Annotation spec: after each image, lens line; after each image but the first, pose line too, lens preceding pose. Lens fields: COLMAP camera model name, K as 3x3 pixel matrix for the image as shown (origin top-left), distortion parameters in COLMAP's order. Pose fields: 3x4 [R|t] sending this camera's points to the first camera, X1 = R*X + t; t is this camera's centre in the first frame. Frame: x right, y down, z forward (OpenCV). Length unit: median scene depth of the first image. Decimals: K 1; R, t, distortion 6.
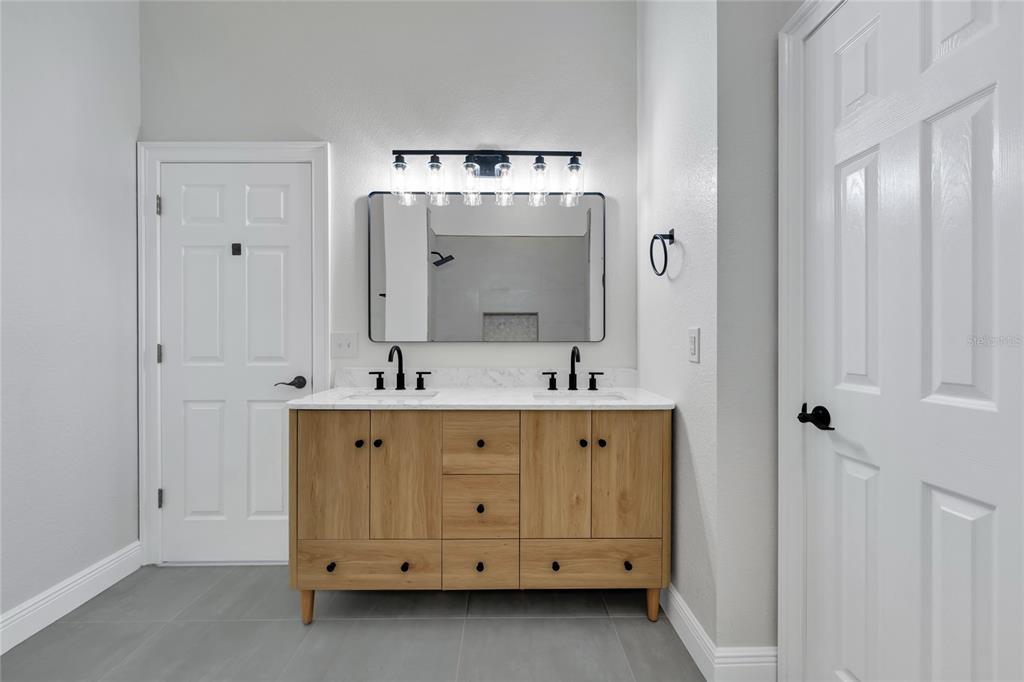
lens RADIAL K [[405.9, 0, 515.9], [0, 405.9, 342.1], [0, 0, 1]] dist [-0.002828, -0.000089]
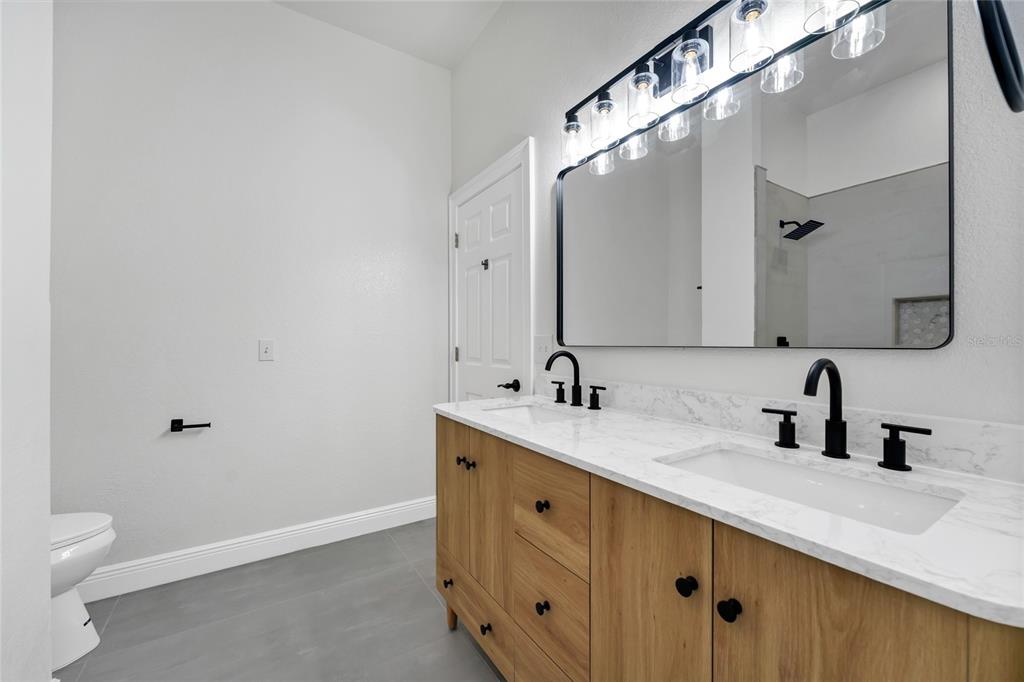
lens RADIAL K [[405.9, 0, 515.9], [0, 405.9, 342.1], [0, 0, 1]] dist [-0.002828, -0.000089]
pose [[0.538504, -0.003174, -0.842617, 0.326168], [-0.000719, 0.999991, -0.004226, -0.005404], [0.842623, 0.002882, 0.538497, 0.465879]]
